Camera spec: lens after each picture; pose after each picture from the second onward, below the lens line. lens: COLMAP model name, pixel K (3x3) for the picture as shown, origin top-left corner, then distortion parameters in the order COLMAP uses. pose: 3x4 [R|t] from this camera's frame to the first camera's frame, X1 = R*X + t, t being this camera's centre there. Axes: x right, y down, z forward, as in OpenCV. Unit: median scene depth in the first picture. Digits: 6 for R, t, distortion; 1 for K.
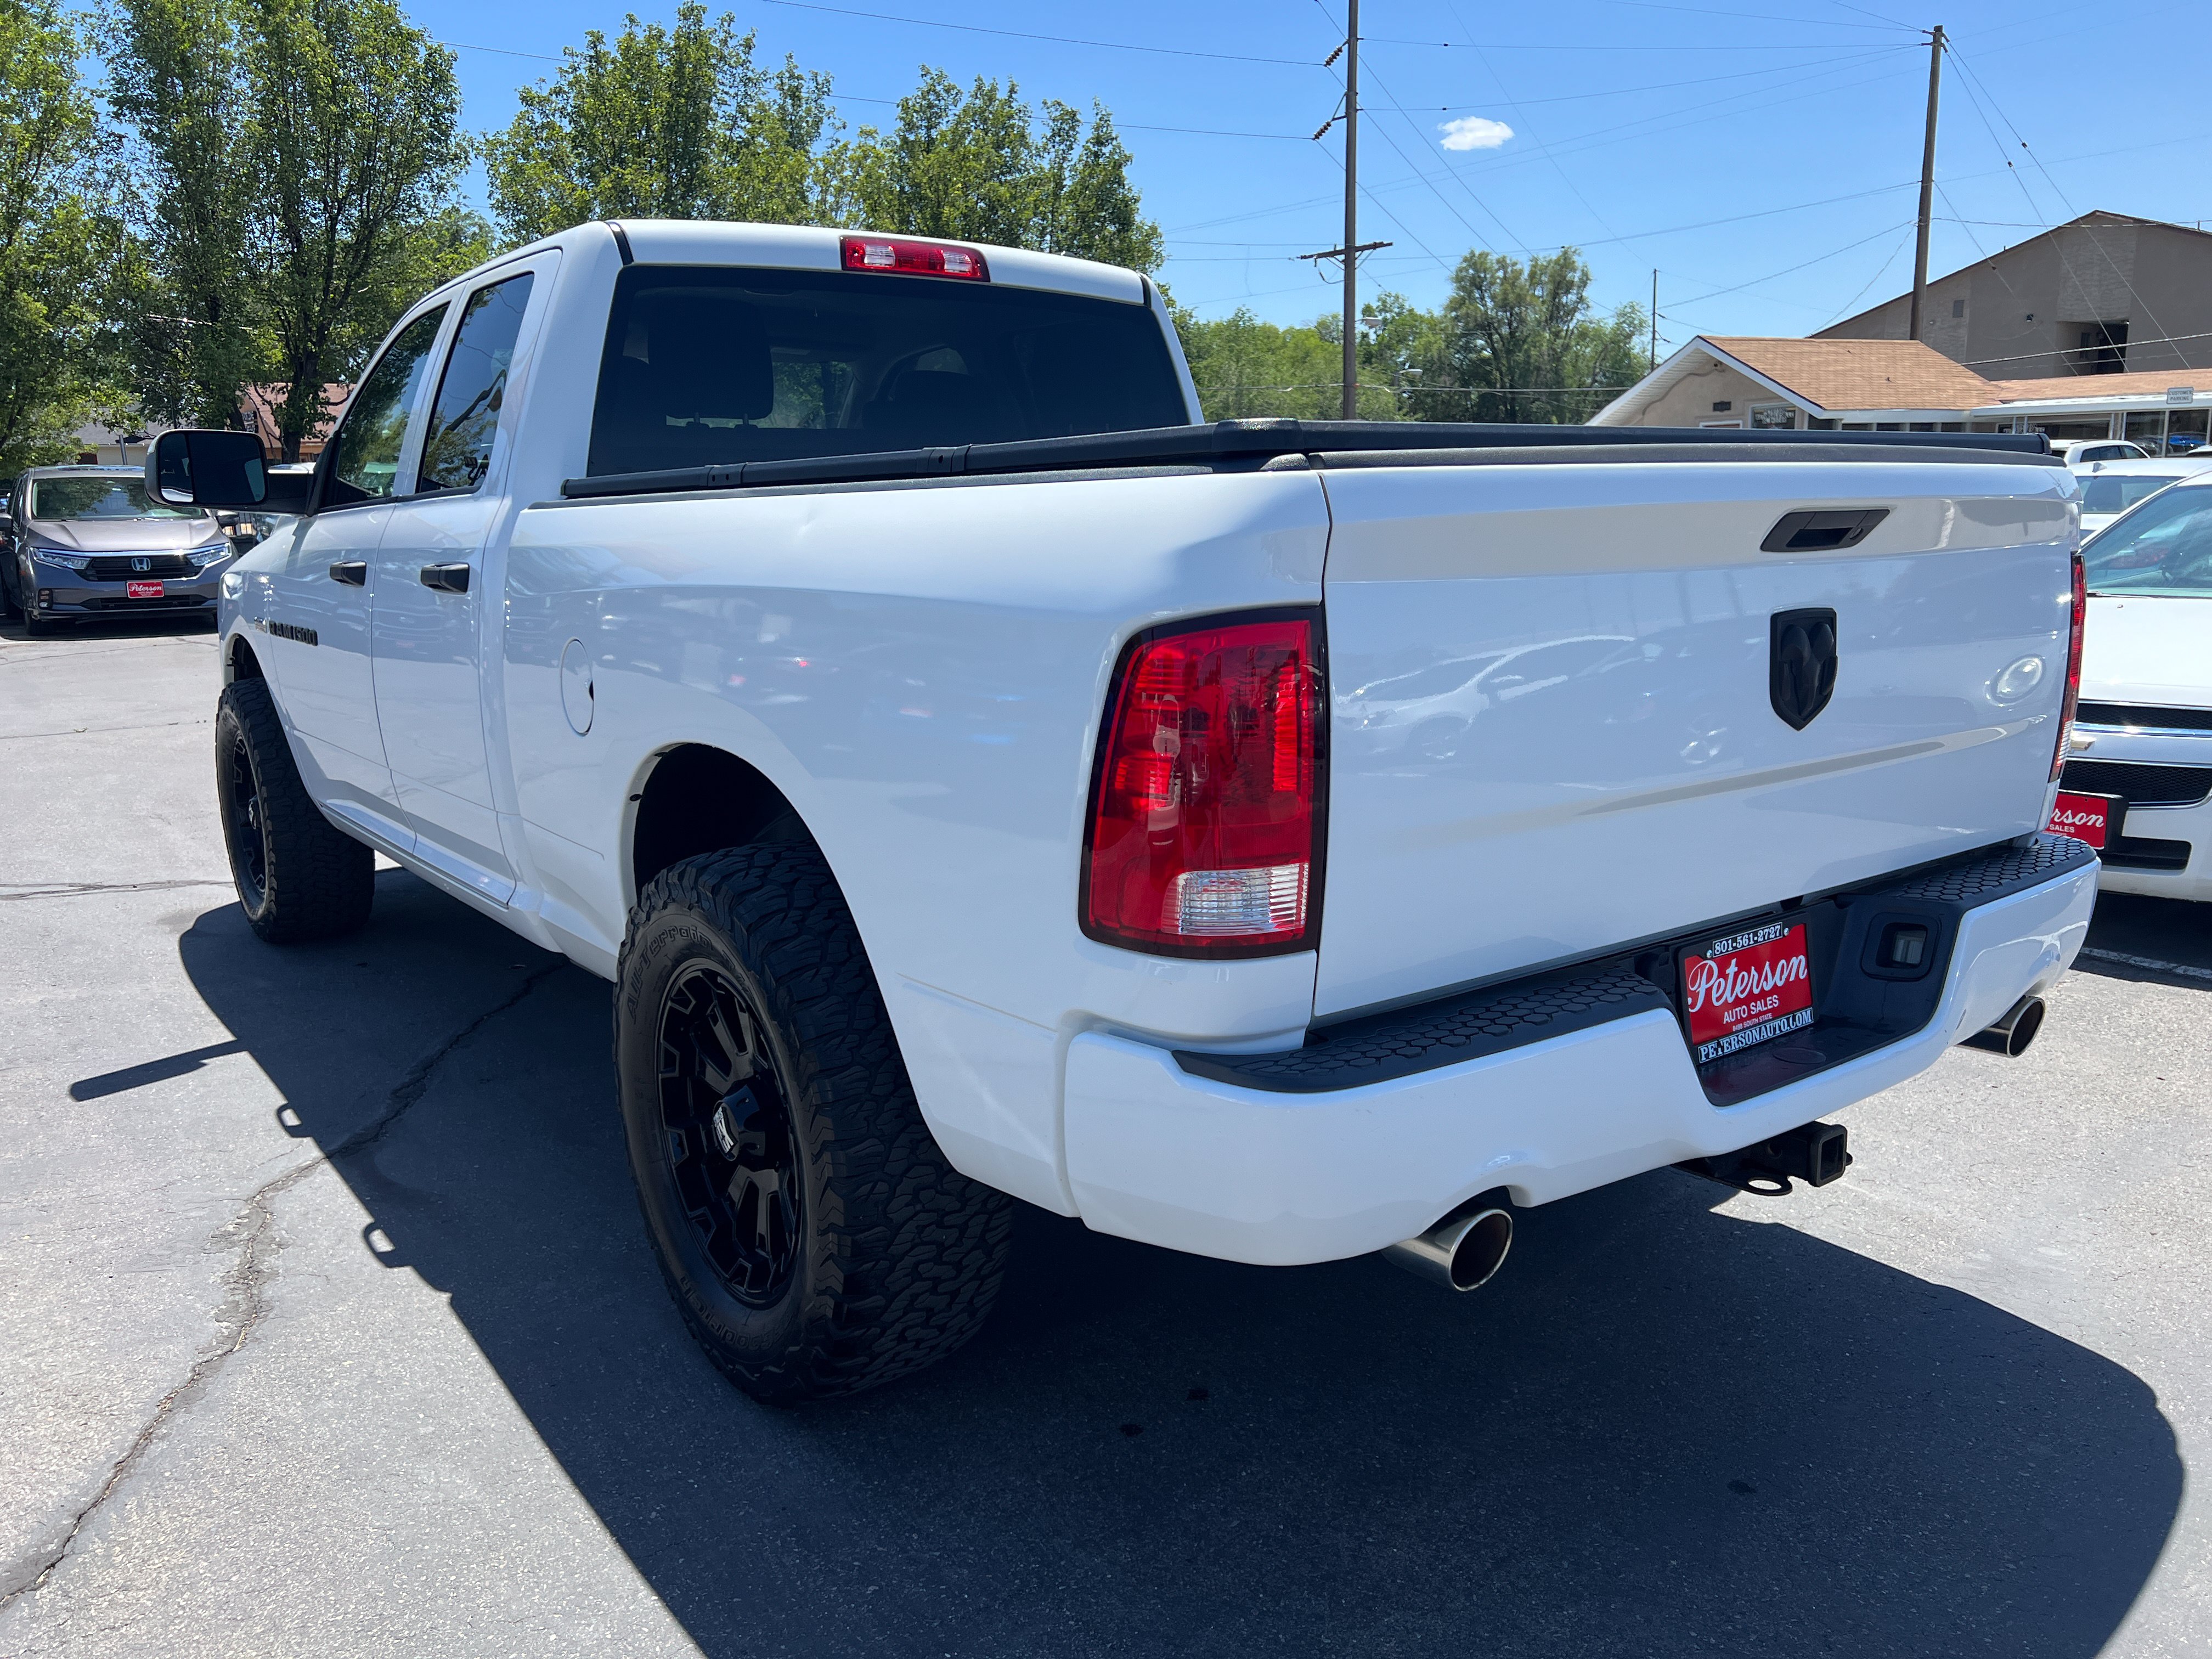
lens RADIAL K [[1663.5, 0, 1110.2], [0, 1663.5, 839.8], [0, 0, 1]] dist [0.003344, 0.000798]
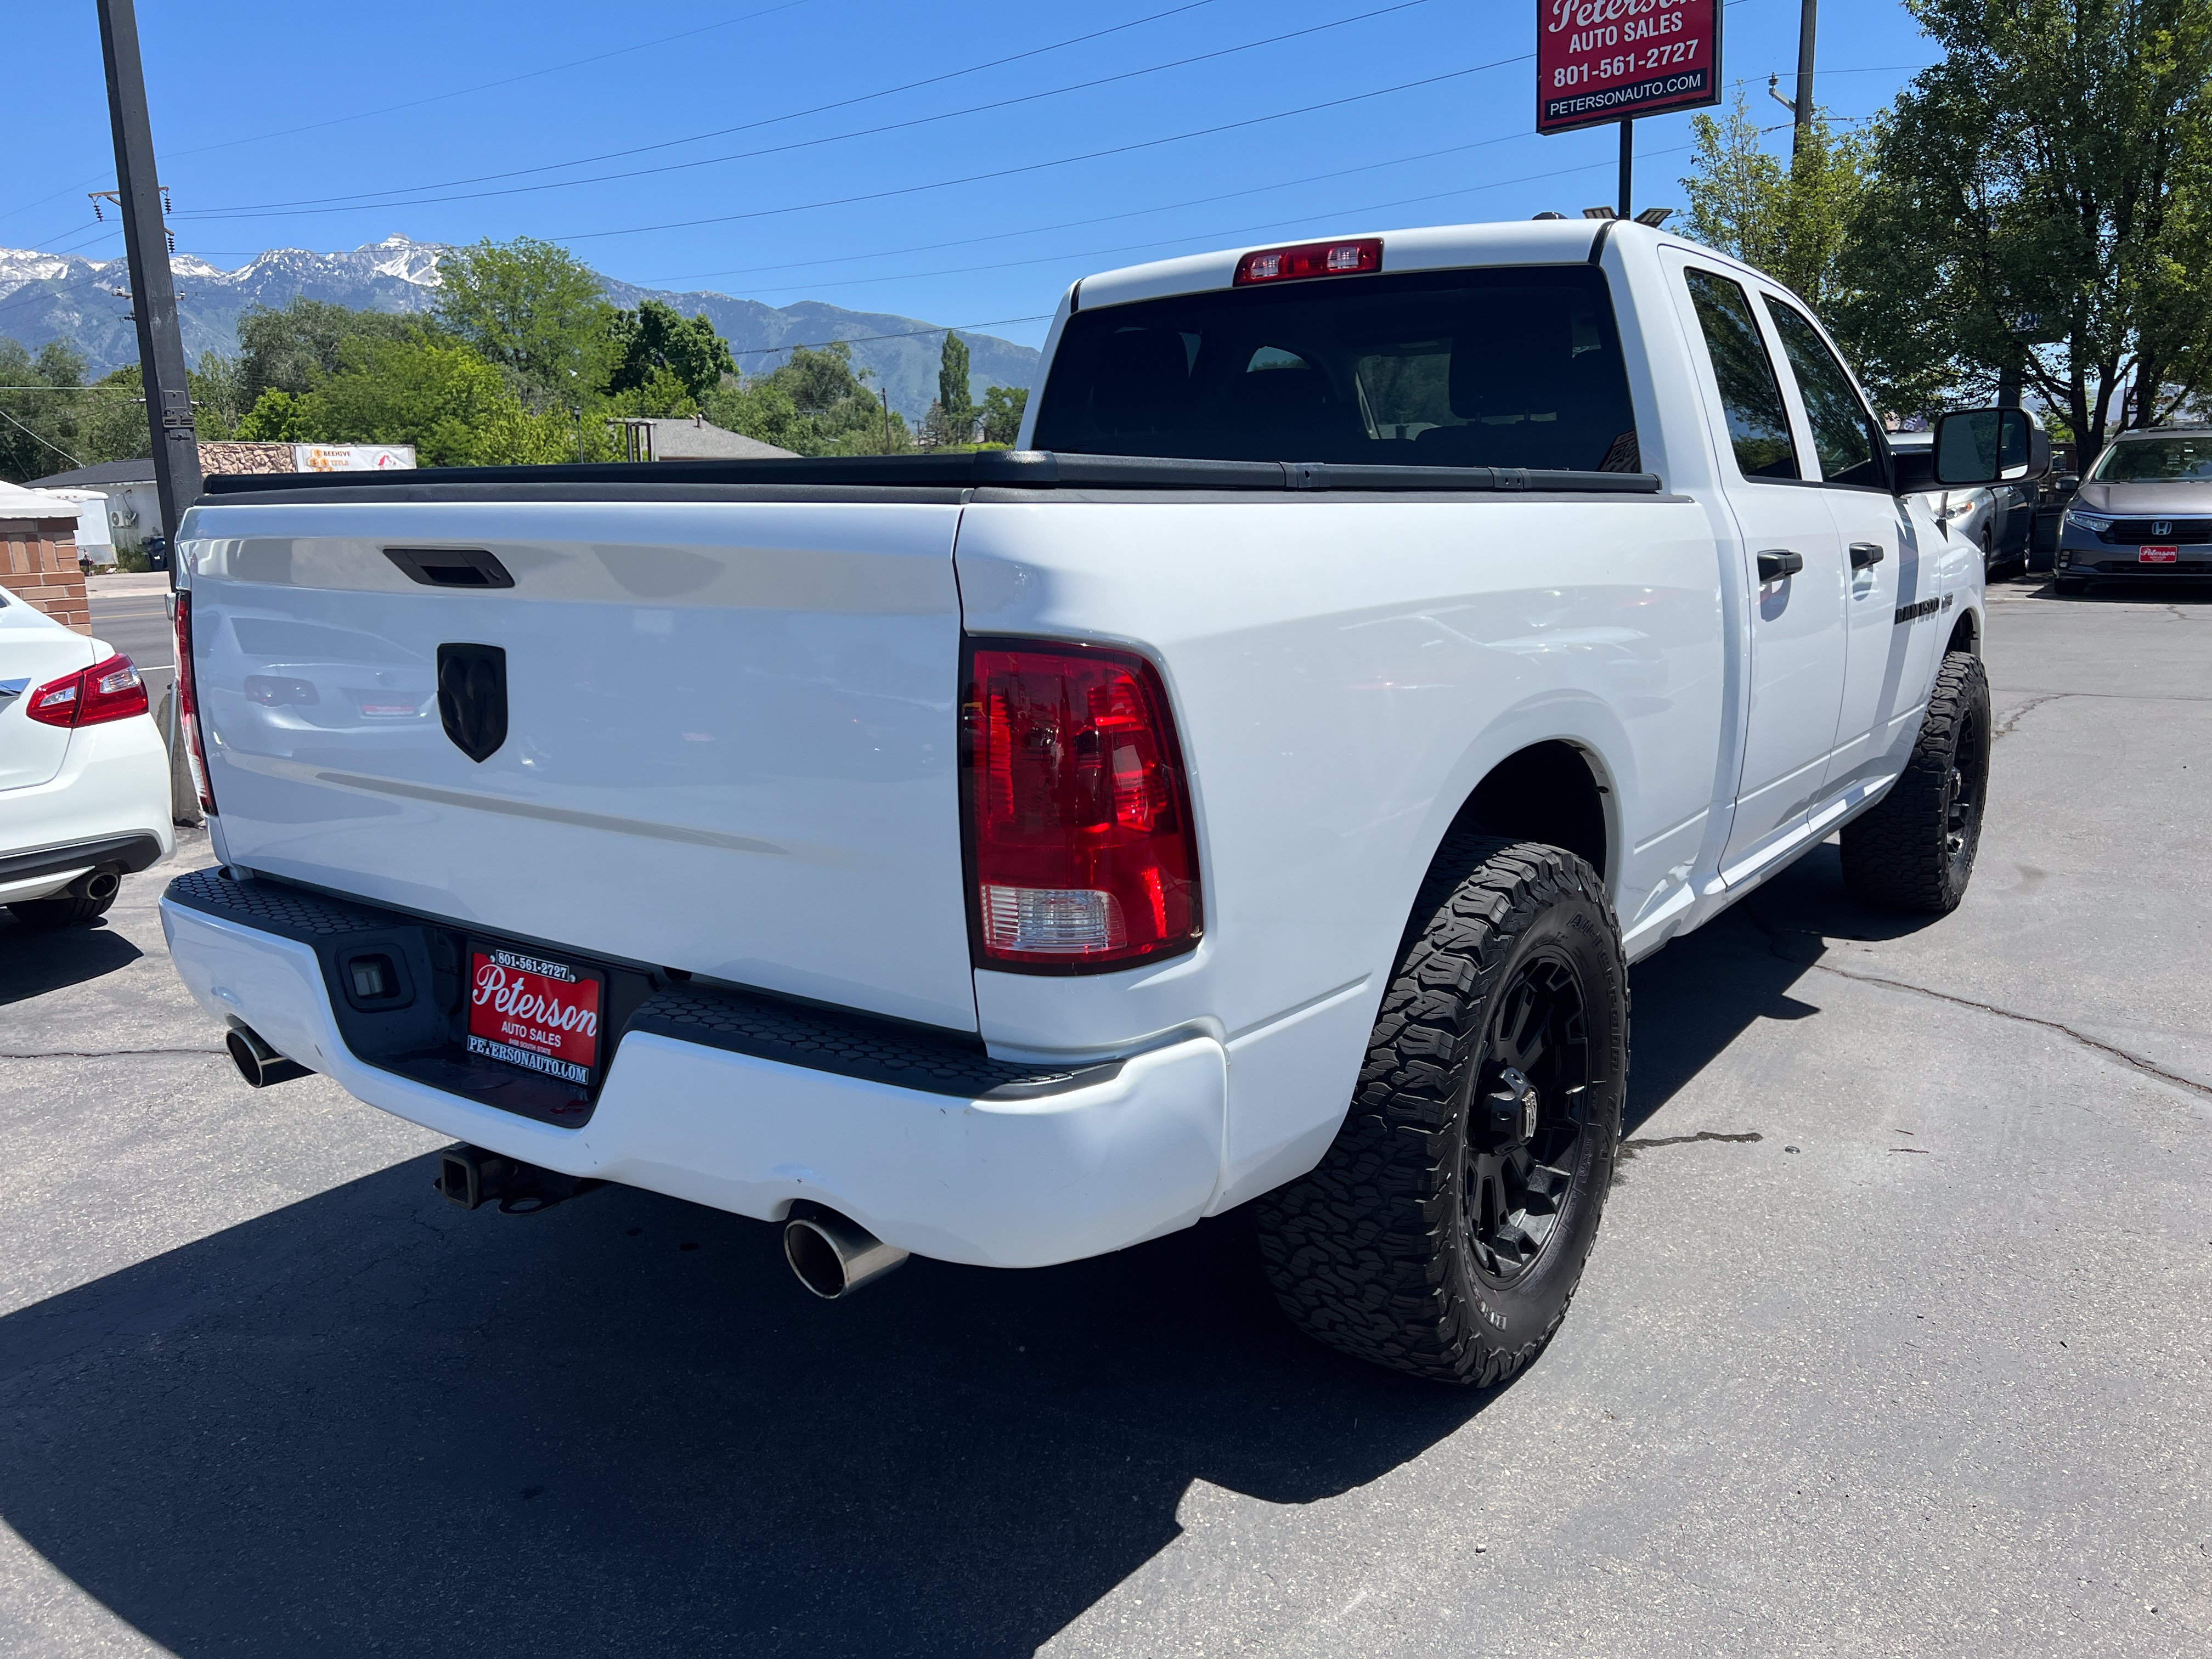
lens RADIAL K [[1663.5, 0, 1112.3], [0, 1663.5, 824.8], [0, 0, 1]] dist [0.003344, 0.000798]
pose [[0.294089, 0.190910, -0.936517, 0.956614], [-0.173278, 0.974261, 0.144190, -0.155718], [0.939940, 0.119873, 0.319600, 0.671187]]
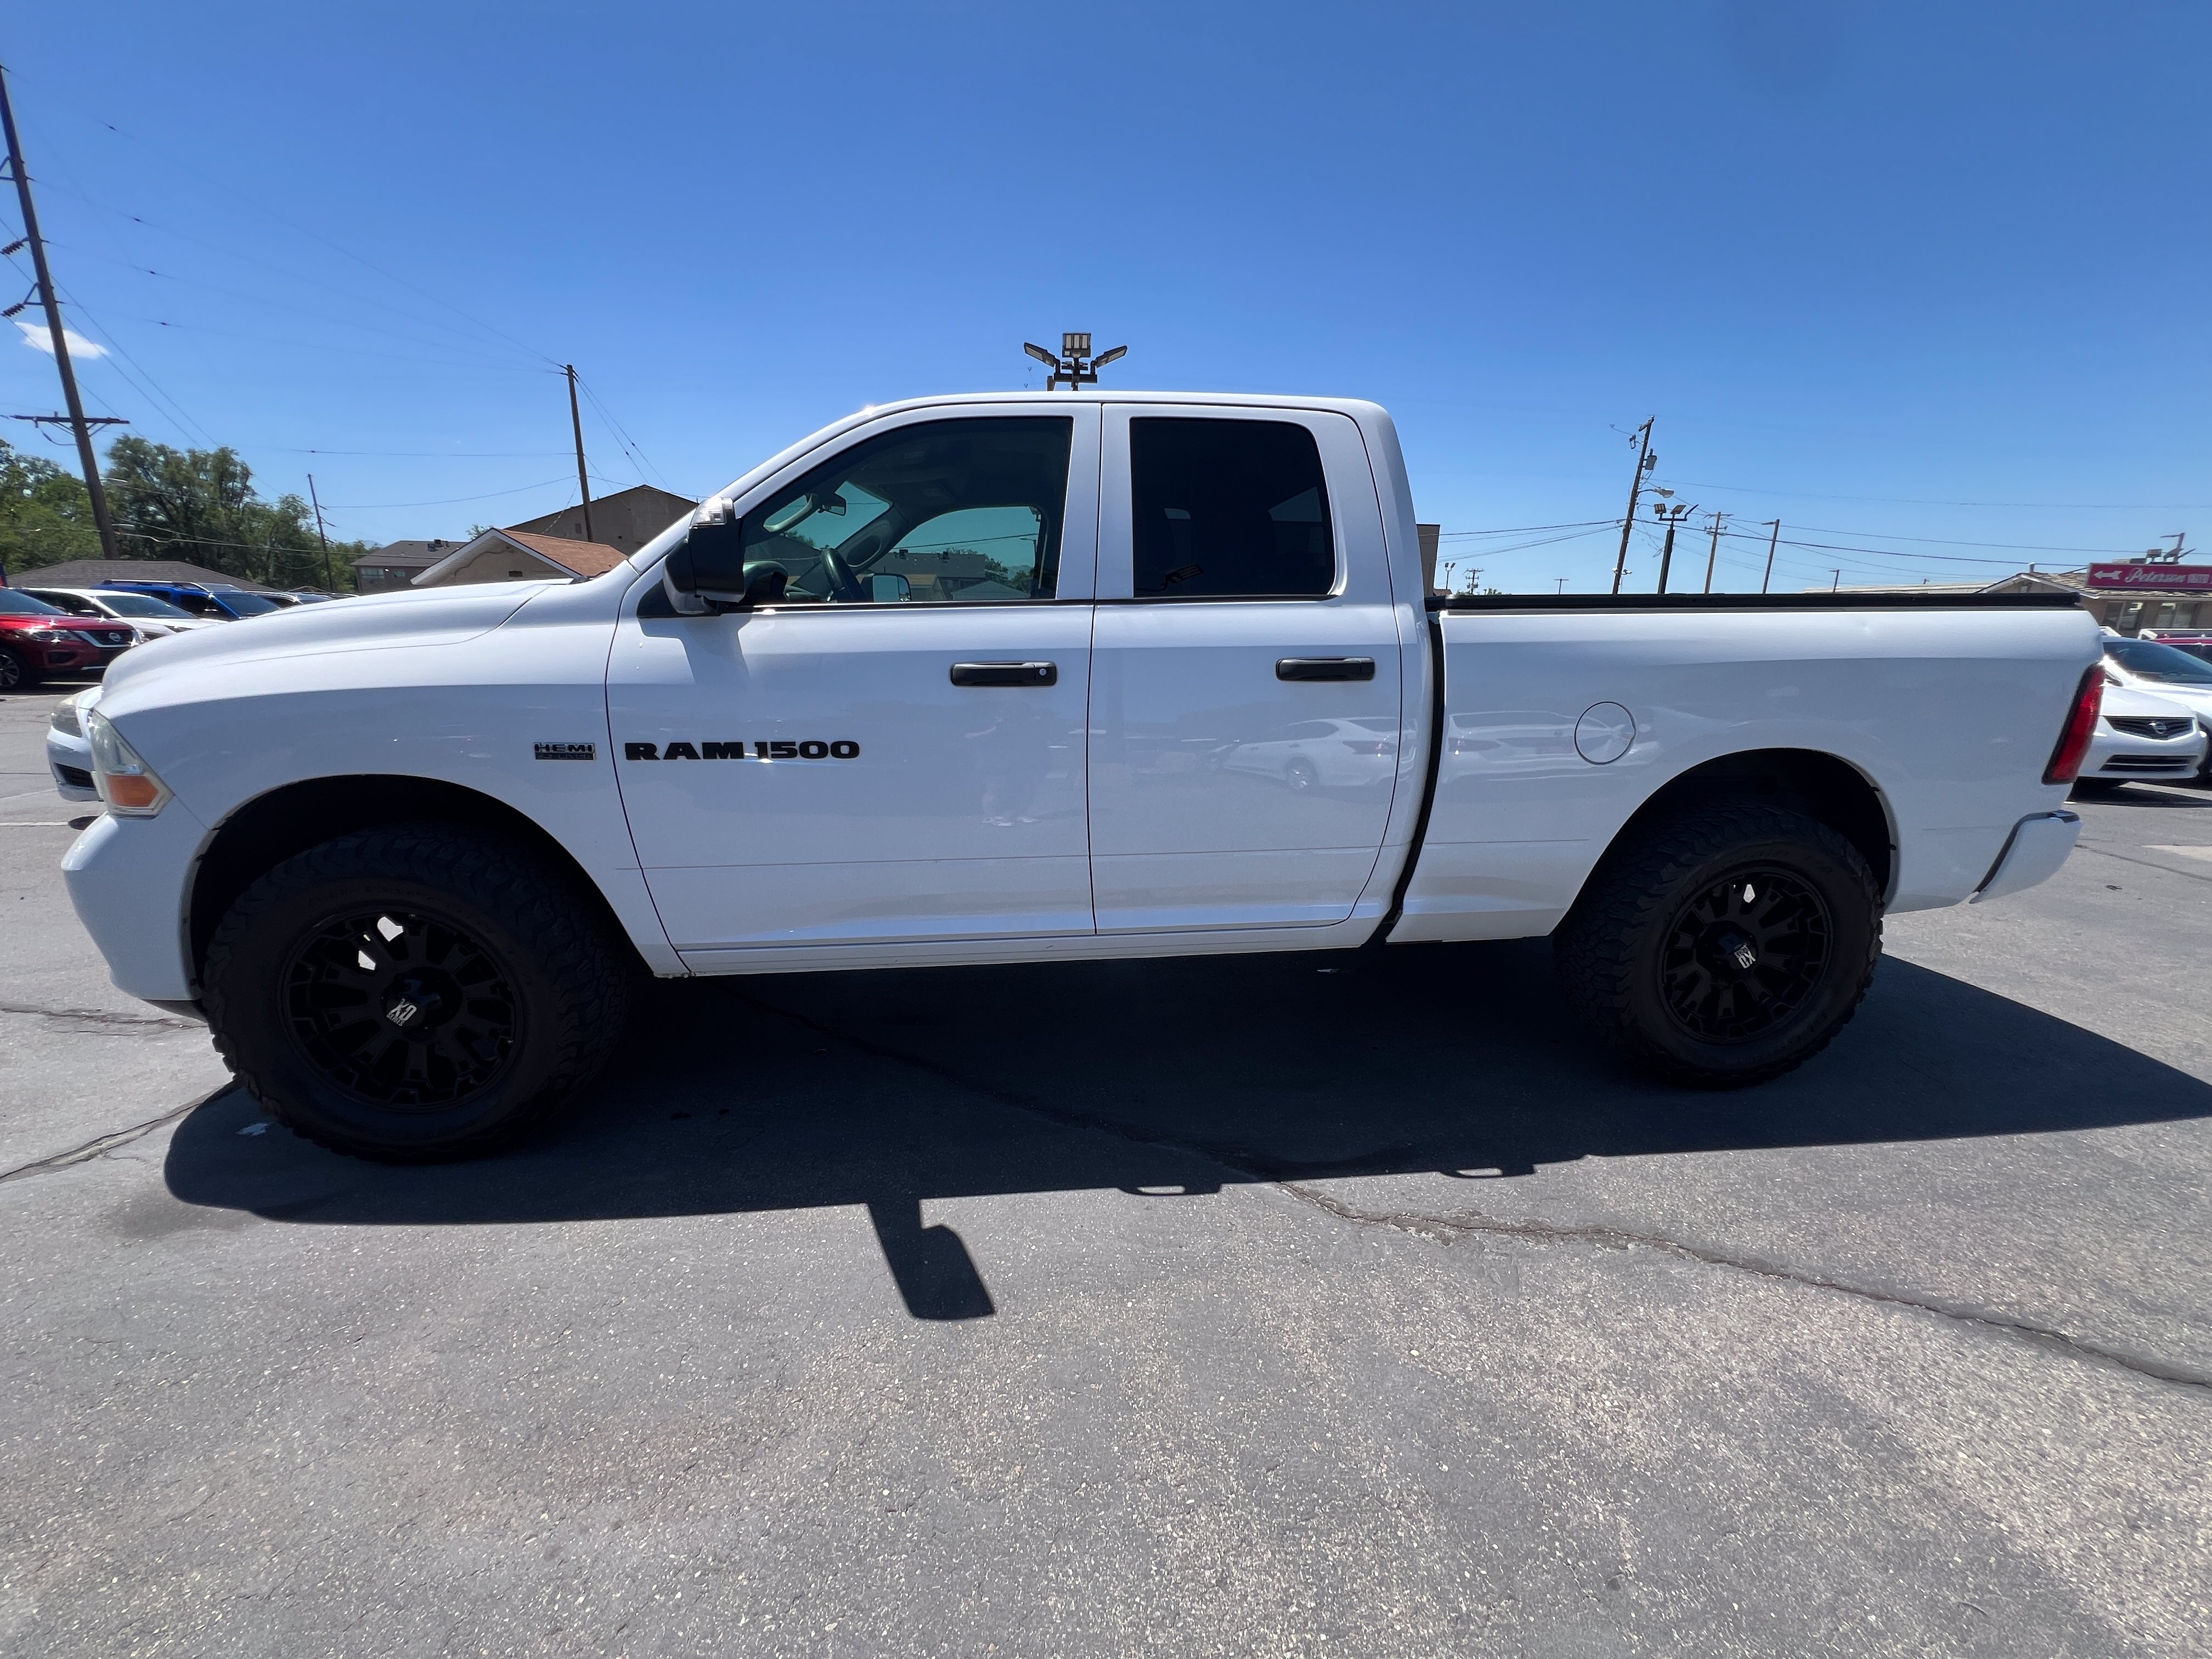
lens RADIAL K [[890.0, 0, 1105.0], [0, 890.0, 818.1], [0, 0, 1]] dist [0.001461, -0.000077]
pose [[0.507928, -0.160407, 0.846333, -0.915093], [0.159986, 0.982981, 0.090291, -0.115390], [-0.846412, 0.089540, 0.524946, 0.690362]]
